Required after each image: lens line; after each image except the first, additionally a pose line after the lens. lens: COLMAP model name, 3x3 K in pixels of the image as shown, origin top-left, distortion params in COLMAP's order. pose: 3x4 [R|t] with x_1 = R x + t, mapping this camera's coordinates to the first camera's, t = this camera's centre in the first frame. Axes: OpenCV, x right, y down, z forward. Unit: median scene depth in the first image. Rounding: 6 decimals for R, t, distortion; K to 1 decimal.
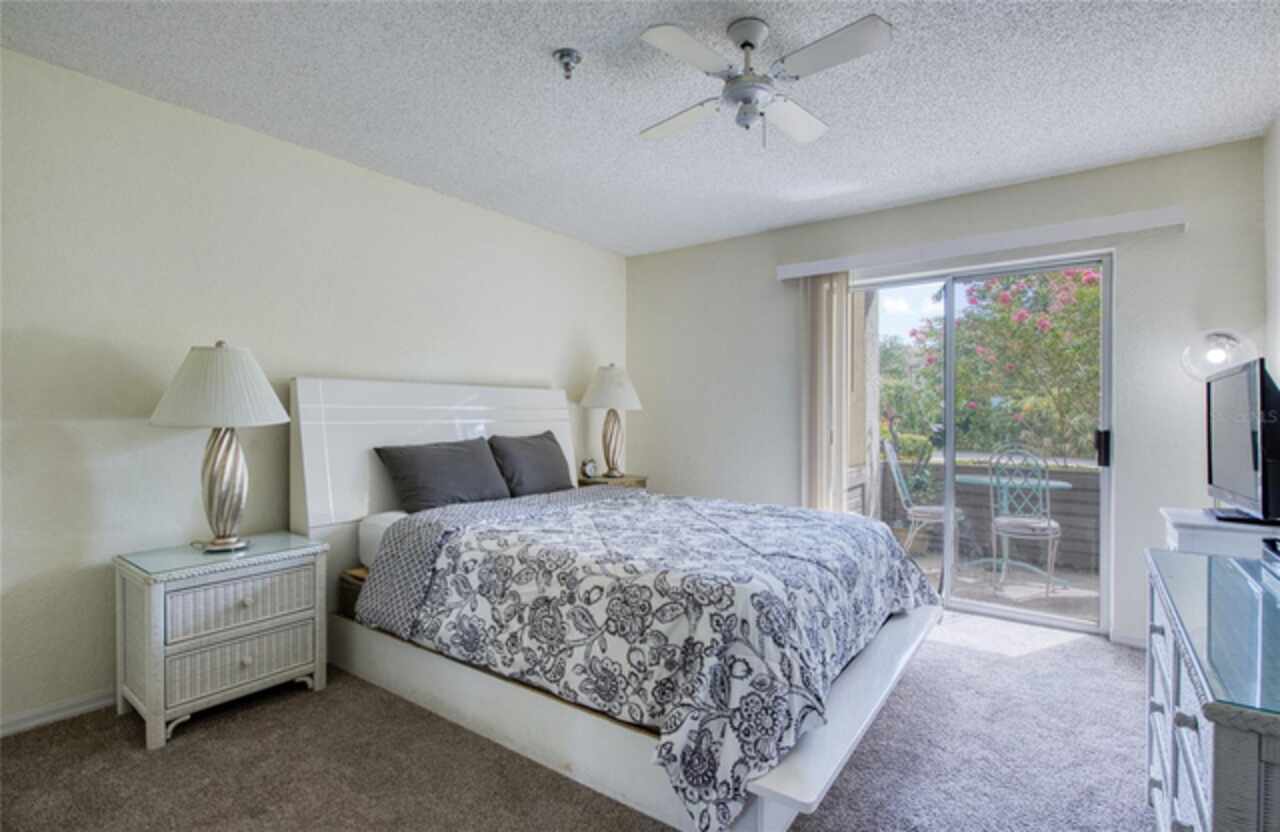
lens RADIAL K [[614.2, 0, 660.5], [0, 614.2, 416.8], [0, 0, 1]] dist [-0.003258, -0.000398]
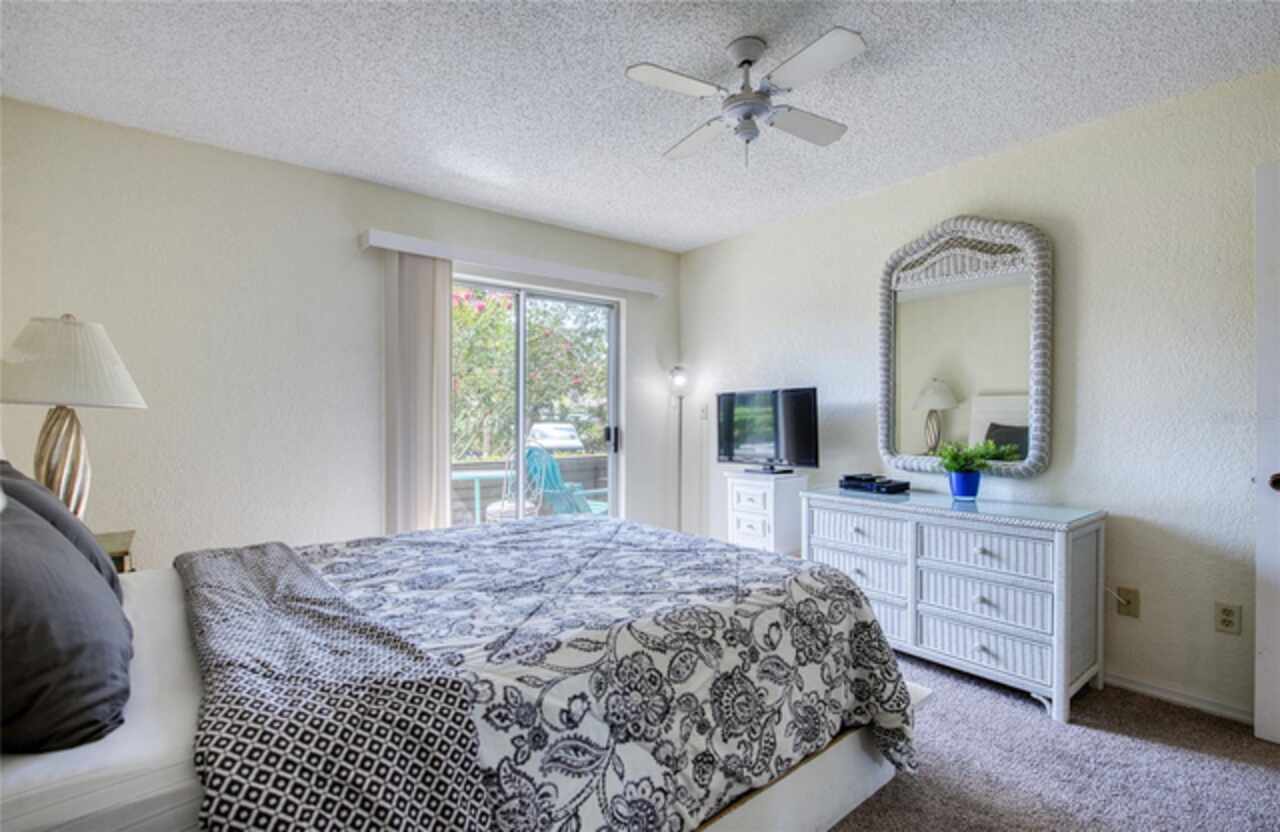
lens RADIAL K [[599.1, 0, 617.2], [0, 599.1, 417.1], [0, 0, 1]] dist [-0.020503, -0.000005]
pose [[0.255220, -0.003939, 0.966875, -0.848866], [0.004076, 0.999987, 0.002998, -0.006014], [-0.966874, 0.003176, 0.255233, 0.904477]]
